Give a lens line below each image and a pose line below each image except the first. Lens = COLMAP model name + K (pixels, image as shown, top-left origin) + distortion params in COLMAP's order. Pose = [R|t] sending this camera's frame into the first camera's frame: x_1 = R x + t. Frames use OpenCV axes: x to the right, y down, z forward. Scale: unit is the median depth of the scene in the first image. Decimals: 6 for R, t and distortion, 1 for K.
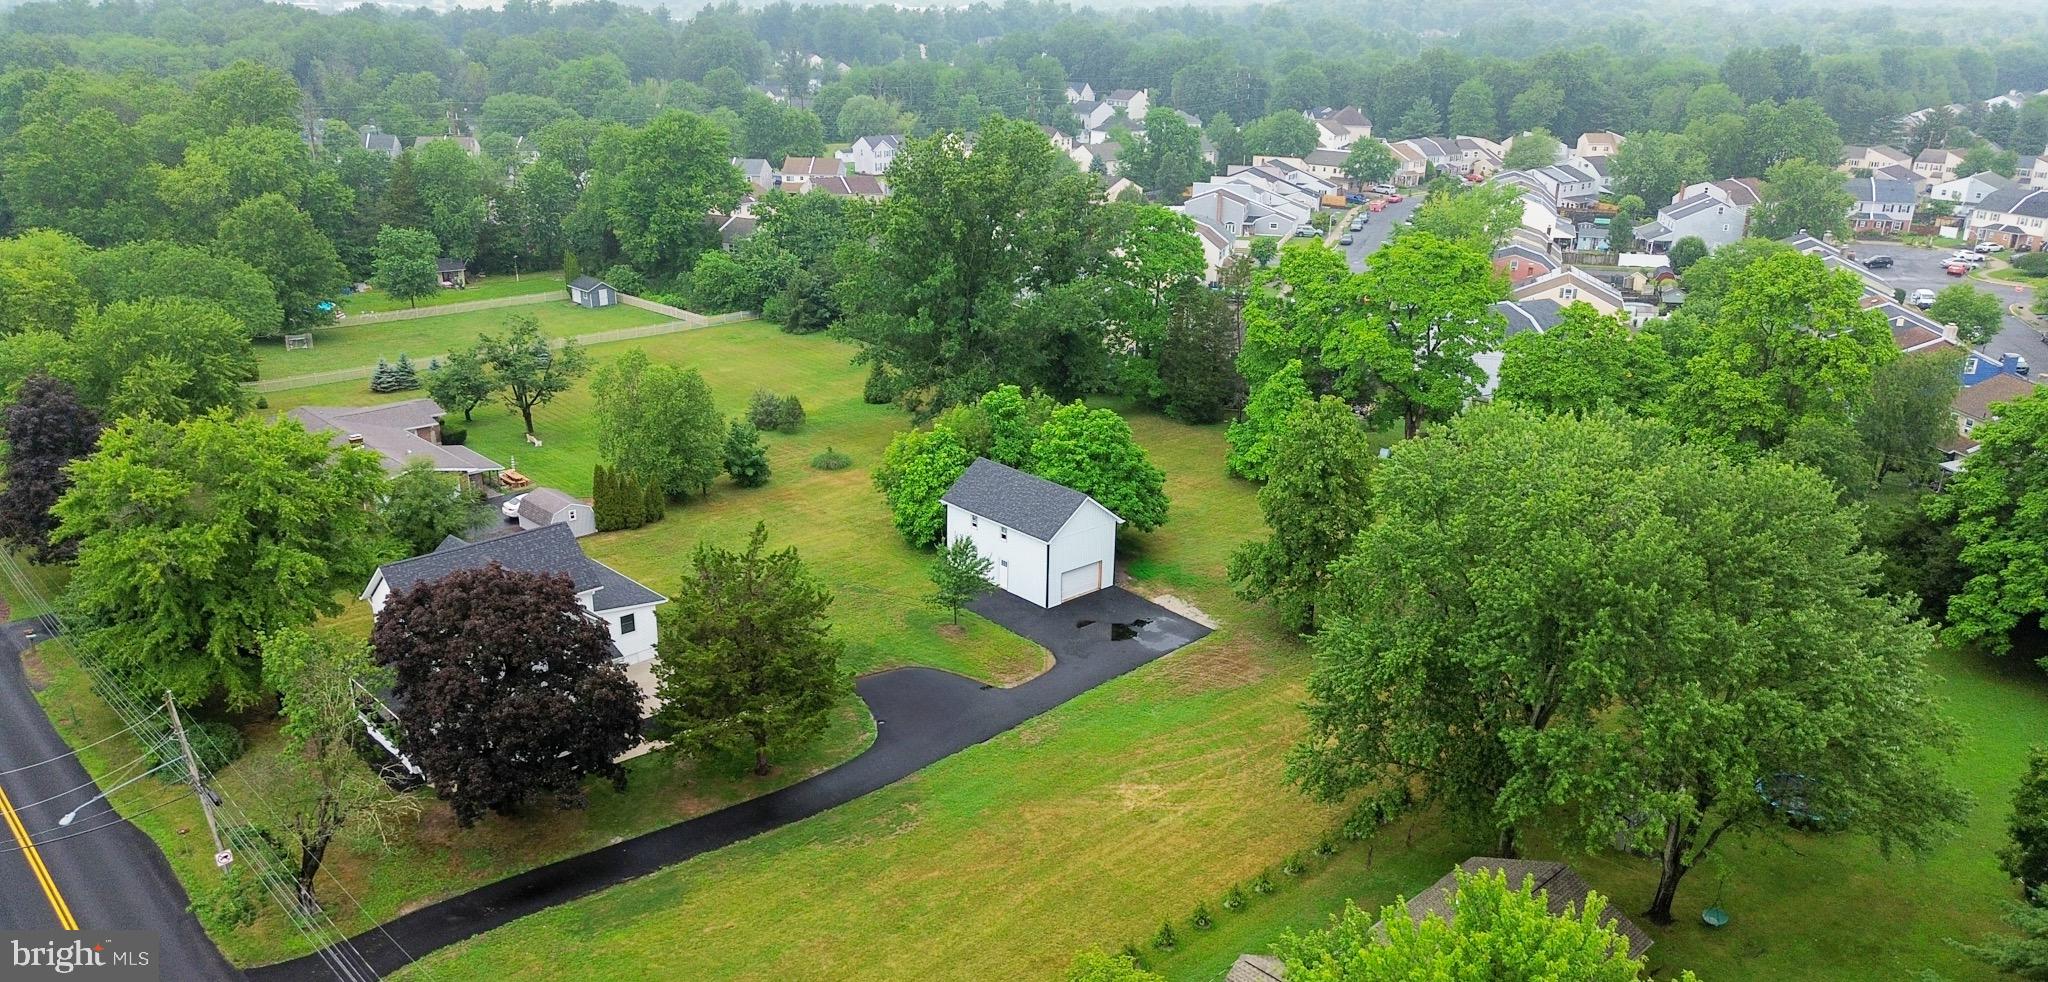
lens RADIAL K [[1456.6, 0, 1023.5], [0, 1456.6, 539.7], [0, 0, 1]] dist [0.090806, -0.094446]
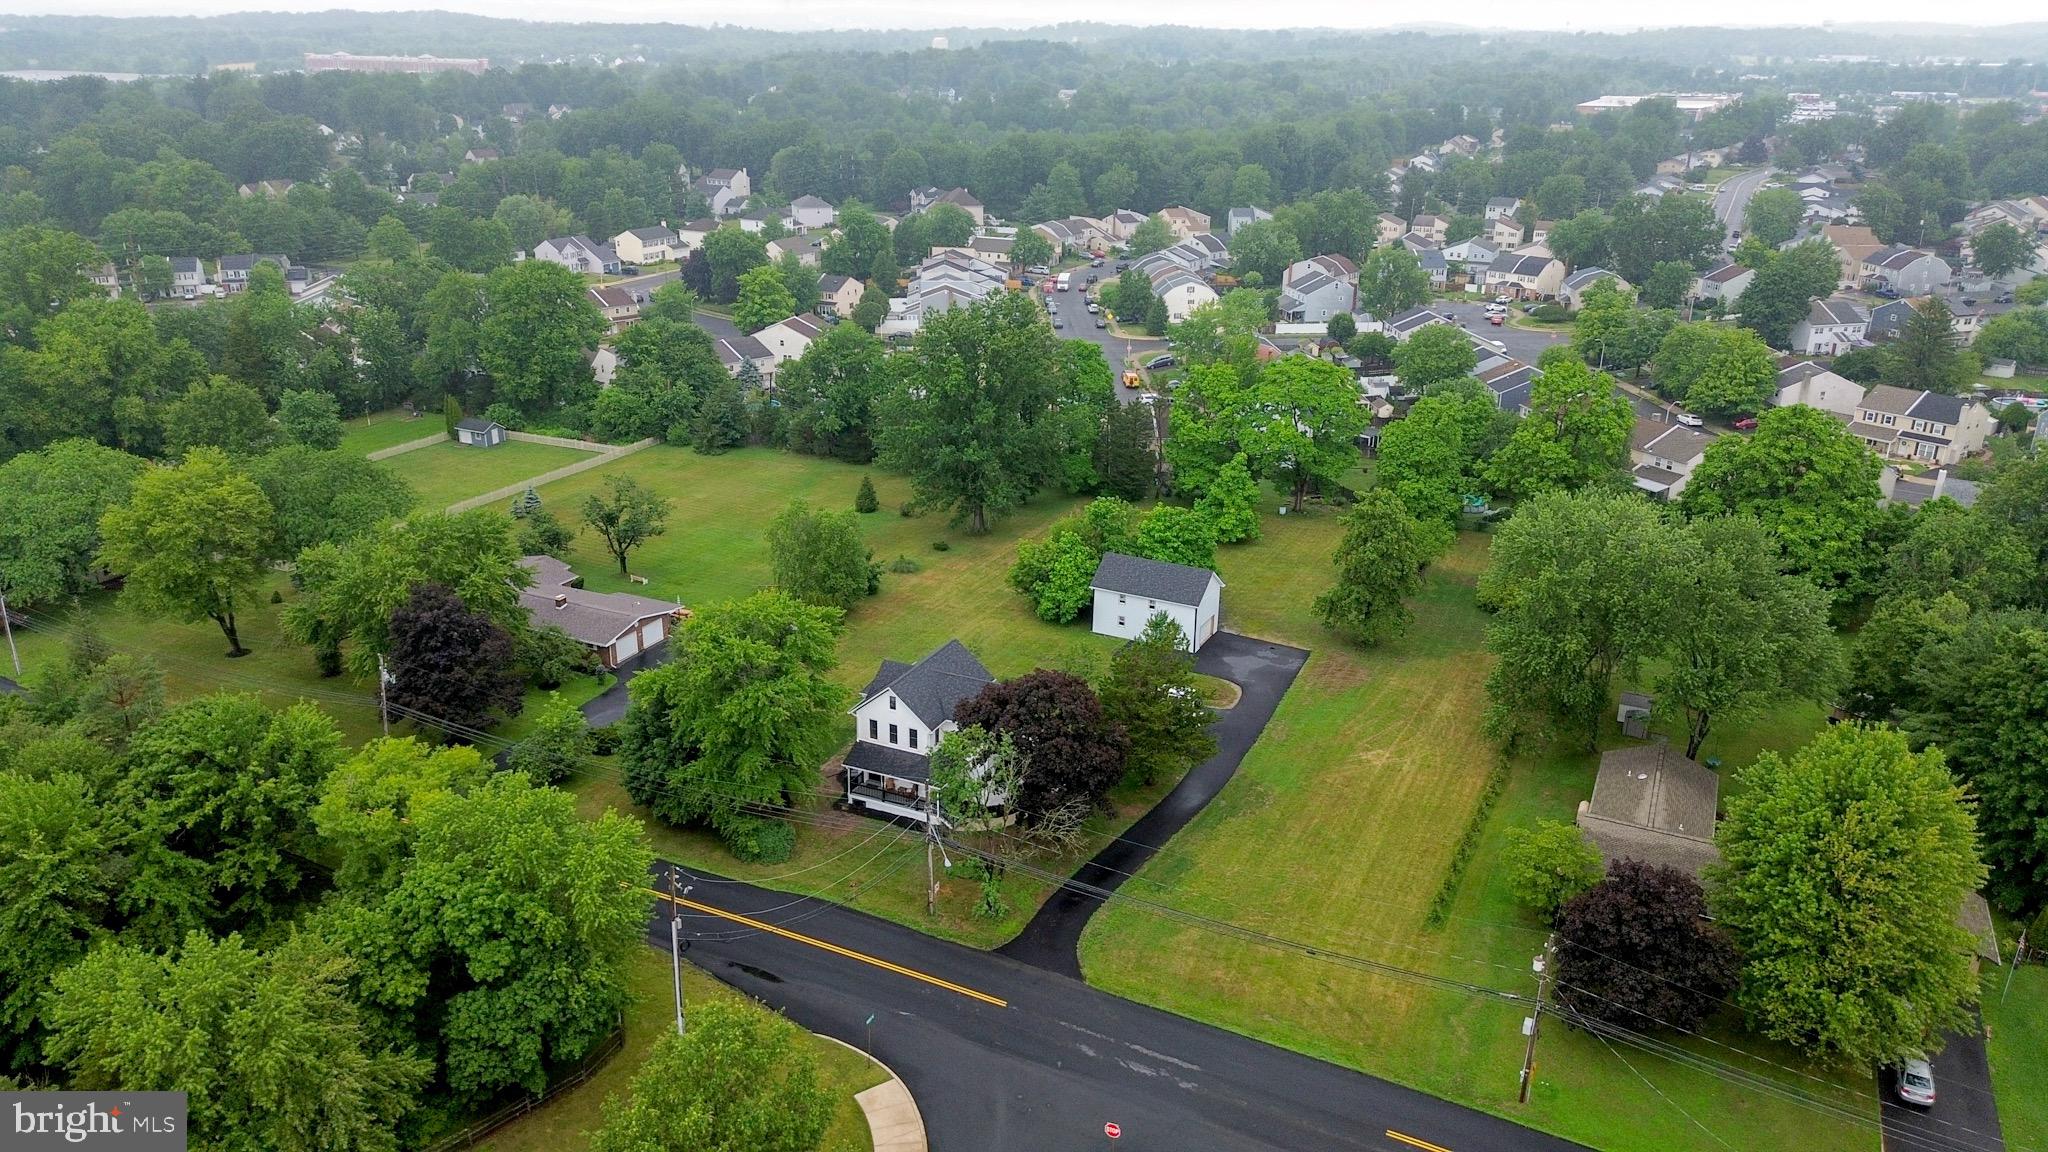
lens RADIAL K [[1459.9, 0, 1024.0], [0, 1459.9, 576.0], [0, 0, 1]] dist [0.072219, -0.070697]
pose [[0.934067, -0.126411, 0.333975, -0.473758], [0.125672, 0.991784, 0.023914, -0.064468], [-0.334254, 0.019634, 0.942279, -0.229339]]
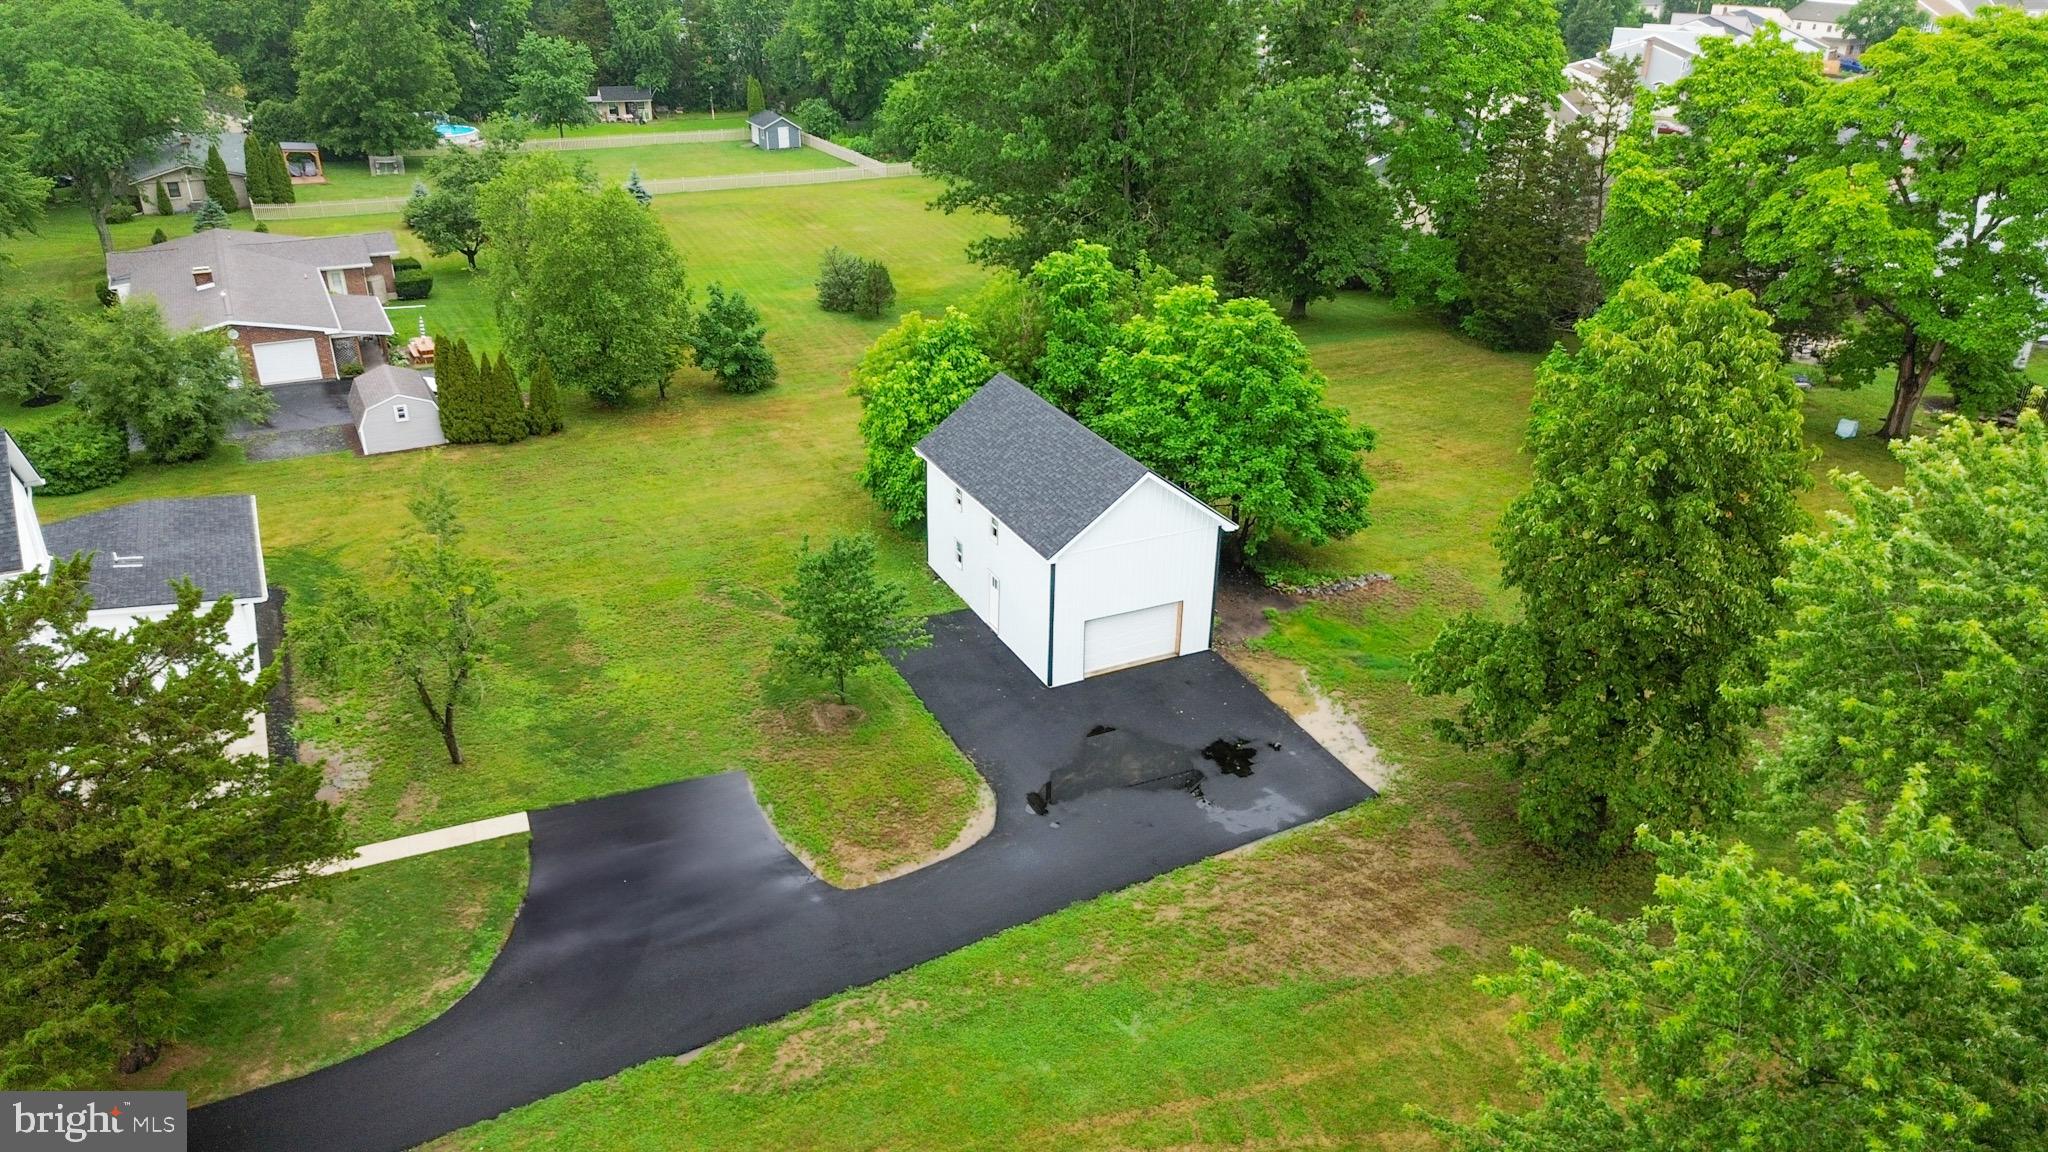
lens RADIAL K [[1459.9, 0, 1024.0], [0, 1459.9, 576.0], [0, 0, 1]] dist [0.072219, -0.070697]
pose [[0.962124, 0.115648, -0.246867, 0.098344], [-0.094718, 0.990954, 0.095075, -0.029139], [0.255629, -0.068091, 0.964374, 0.402874]]
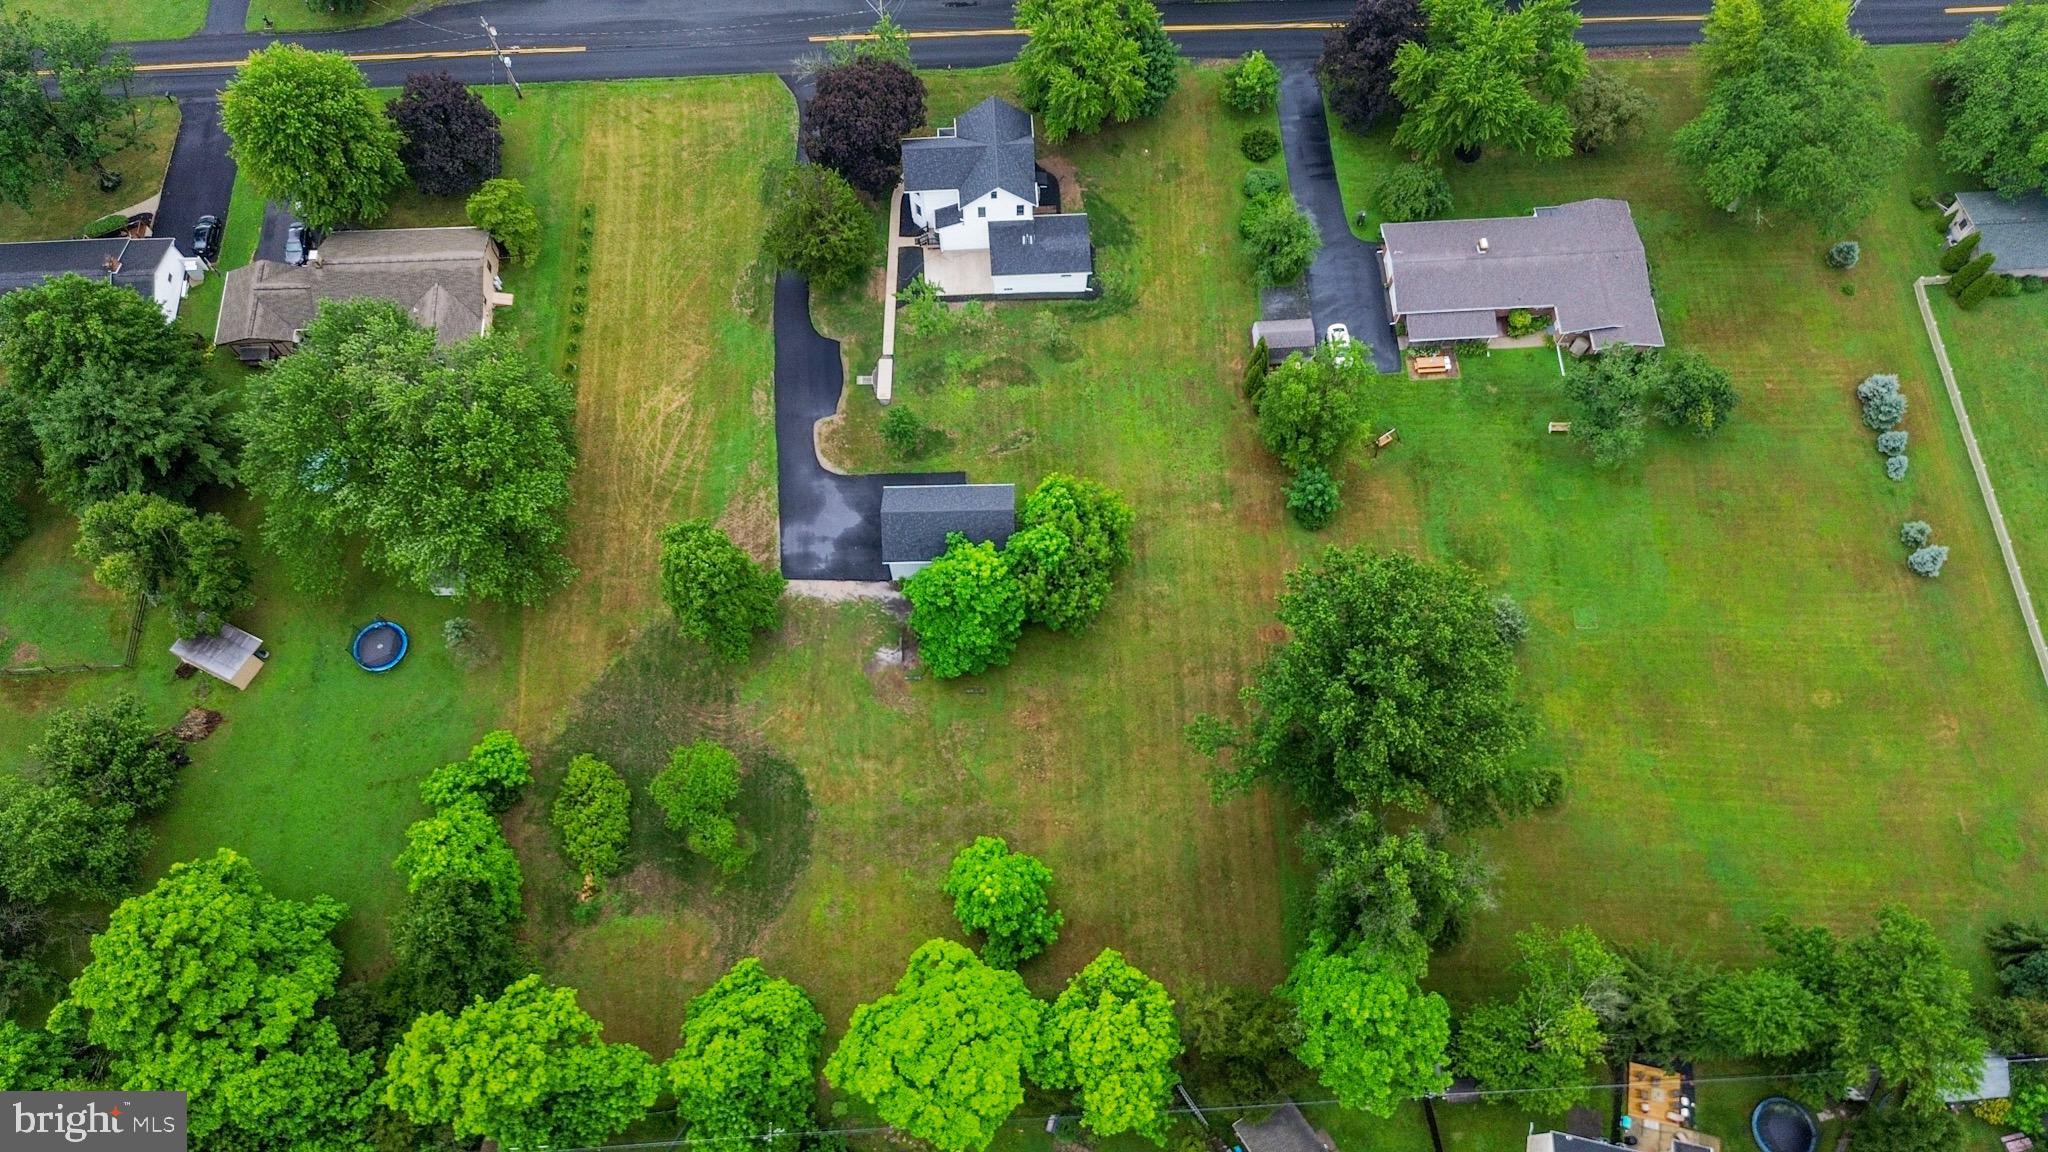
lens RADIAL K [[1459.9, 0, 1024.0], [0, 1459.9, 576.0], [0, 0, 1]] dist [0.072219, -0.070697]
pose [[-0.641716, 0.704307, -0.303564, 0.300098], [-0.272481, 0.160617, 0.948660, -0.972659], [0.716906, 0.691486, 0.088840, 0.781159]]
